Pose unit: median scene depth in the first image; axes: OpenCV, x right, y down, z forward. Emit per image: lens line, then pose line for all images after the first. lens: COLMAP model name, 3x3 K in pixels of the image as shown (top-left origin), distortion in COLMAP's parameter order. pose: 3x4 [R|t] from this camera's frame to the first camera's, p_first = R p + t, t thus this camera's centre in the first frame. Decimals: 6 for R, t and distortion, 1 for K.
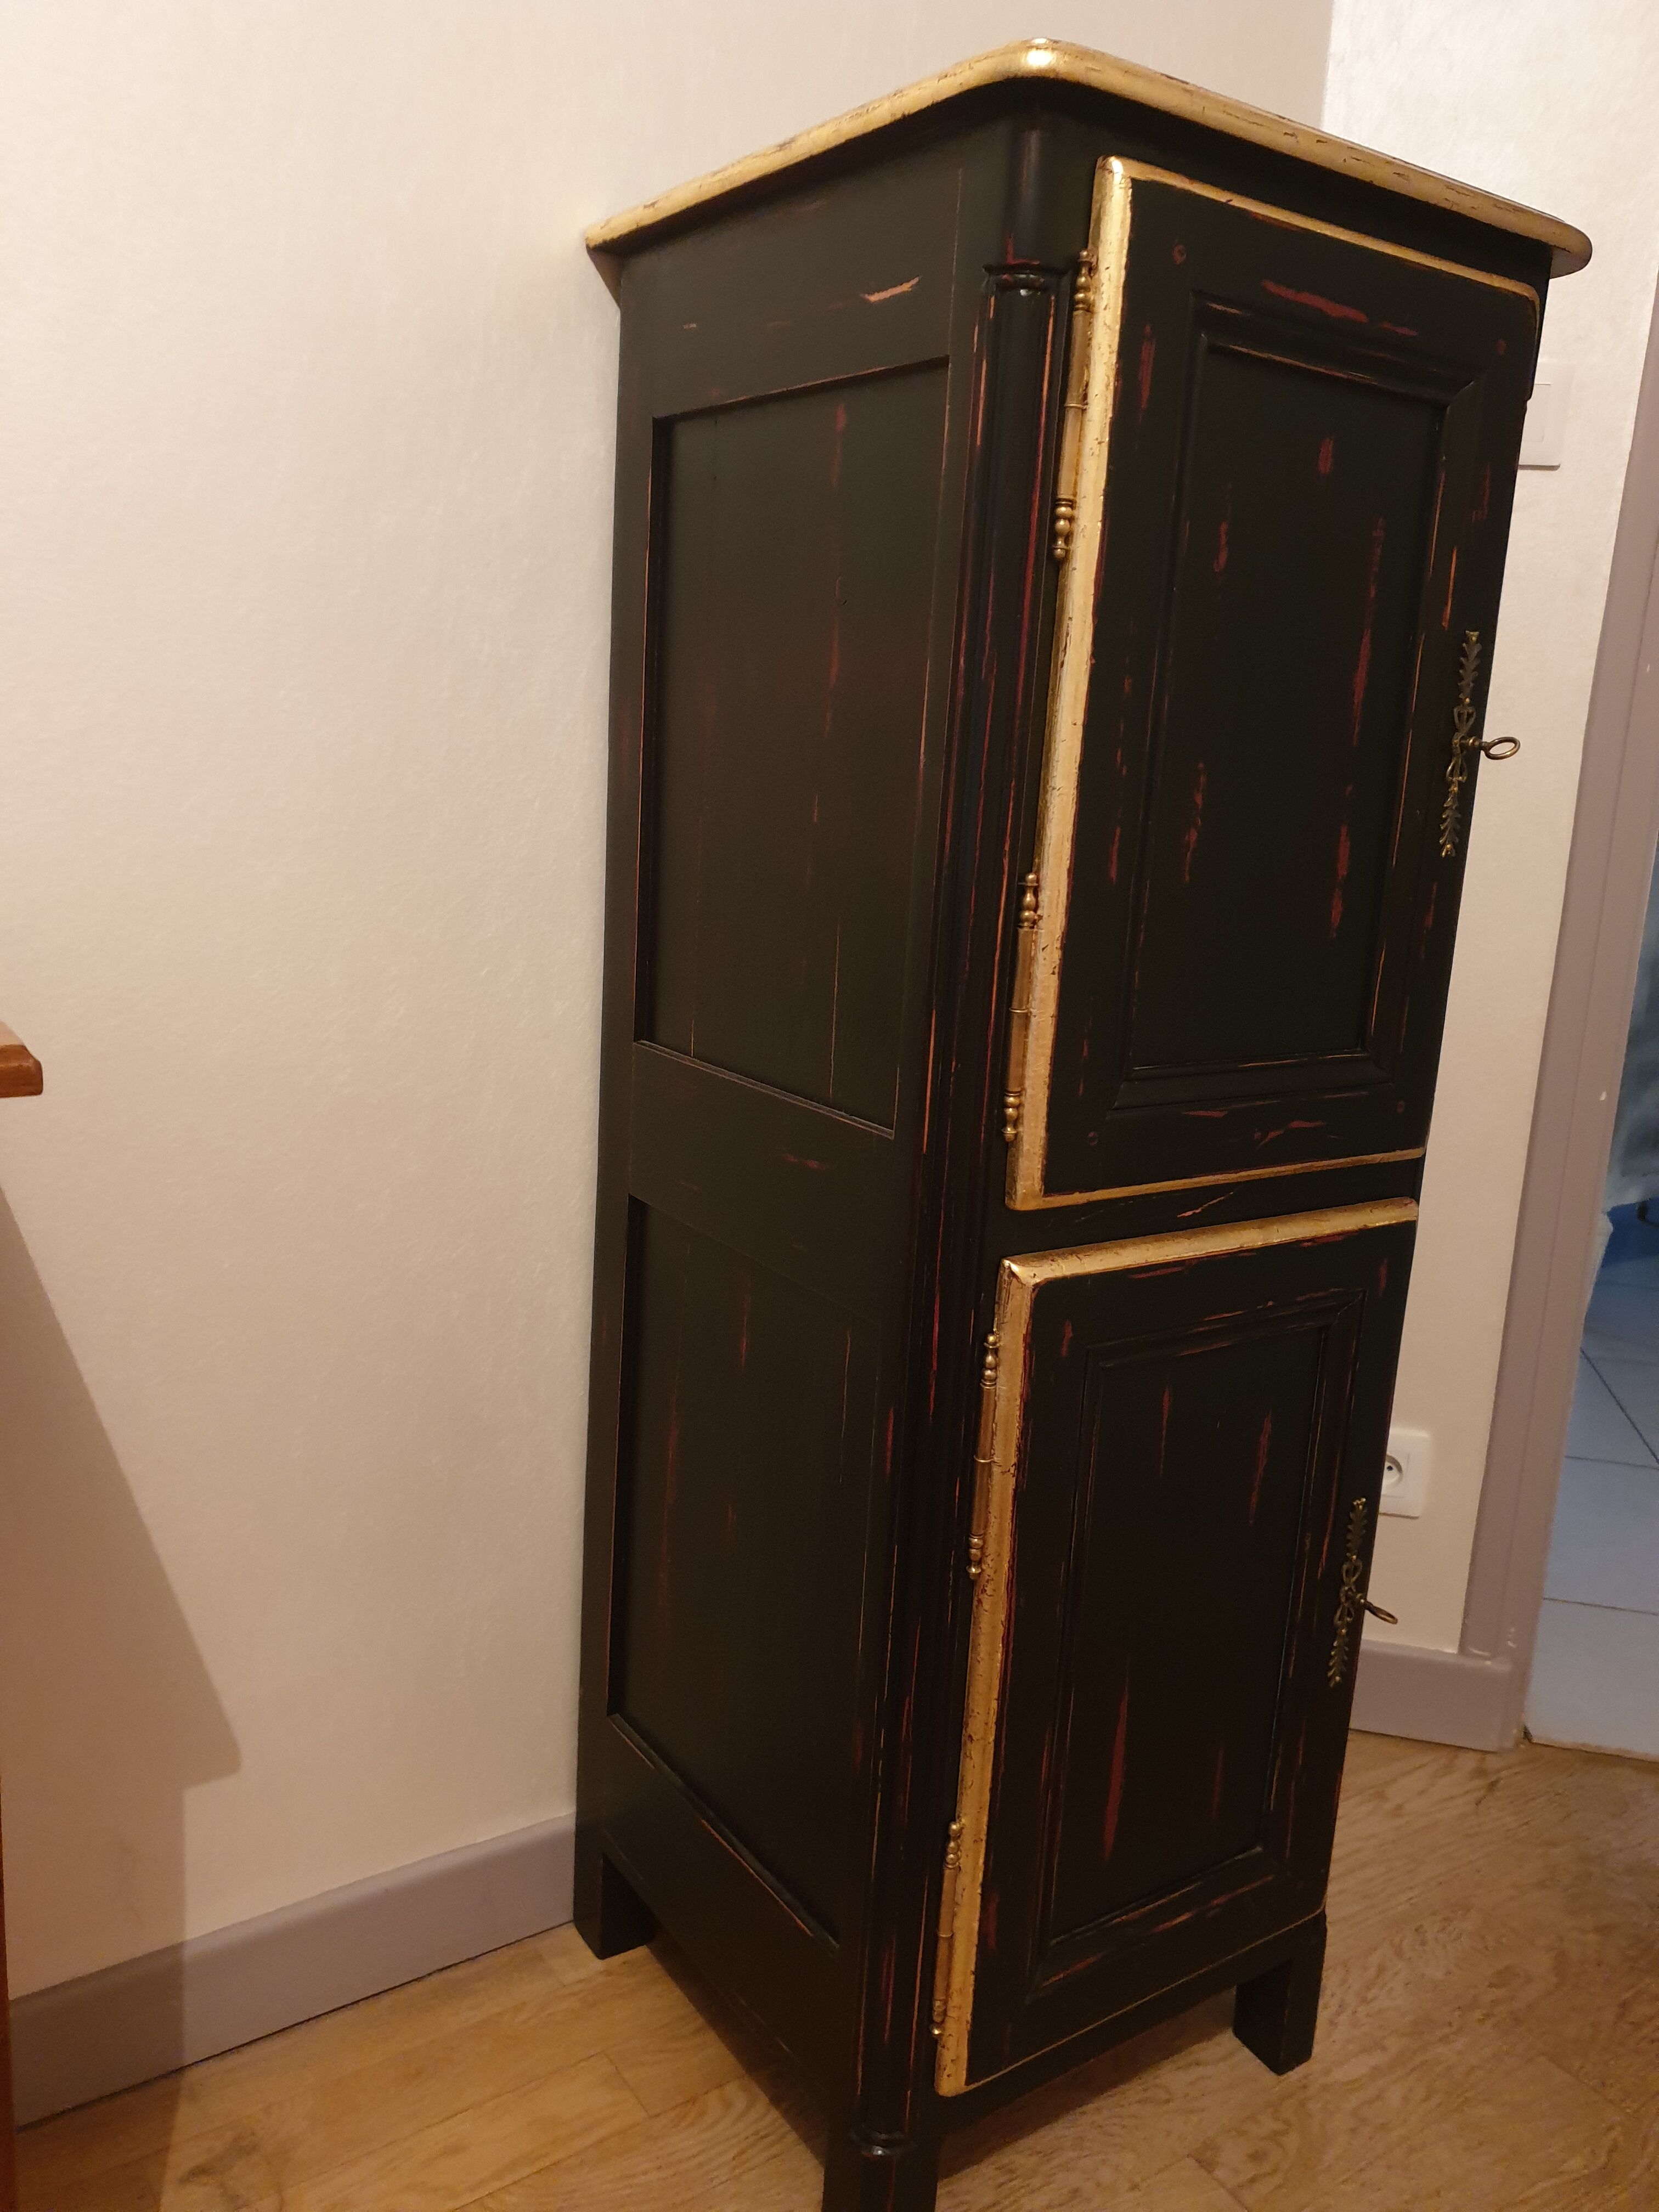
lens RADIAL K [[1747.7, 0, 818.8], [0, 1747.7, 1081.0], [0, 0, 1]] dist [0.008465, 0.007983]
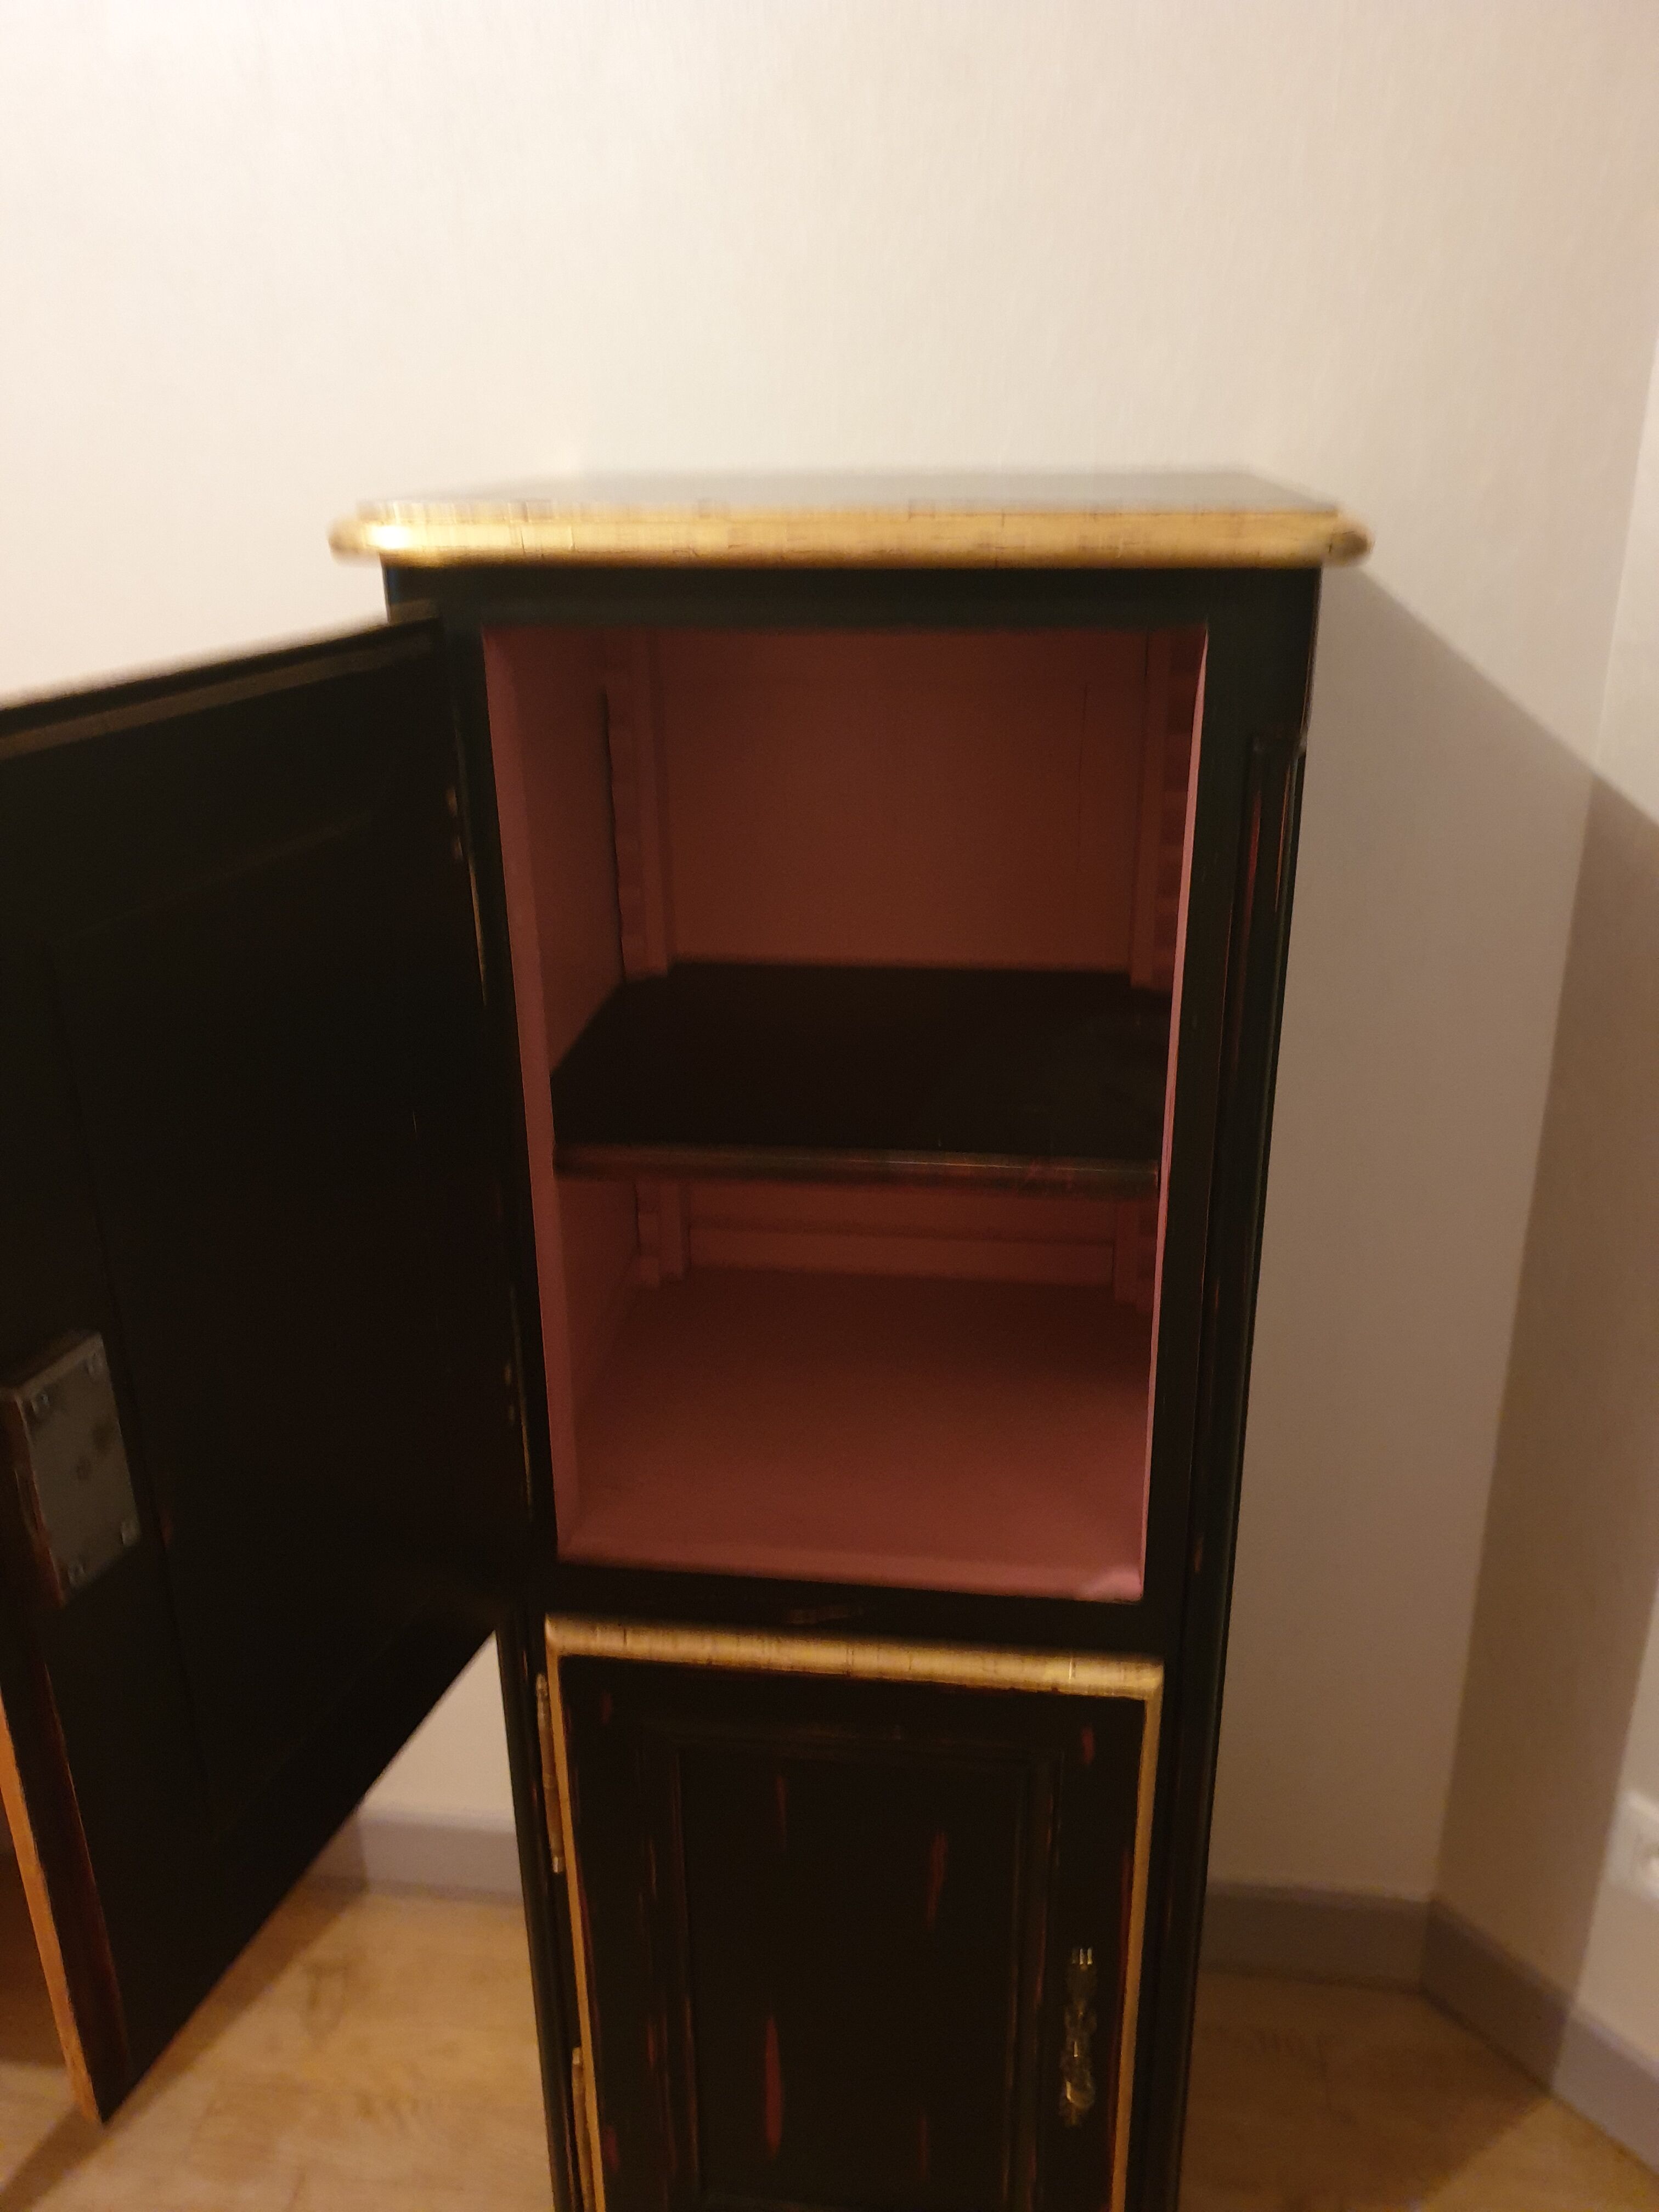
lens RADIAL K [[1694.1, 0, 831.0], [0, 1694.1, 1097.7], [0, 0, 1]] dist [0.005754, 0.002255]
pose [[0.747826, 0.180859, -0.638785, 0.657193], [-0.077401, 0.979368, 0.186675, -0.321700], [0.659368, -0.090157, 0.746395, 0.316926]]
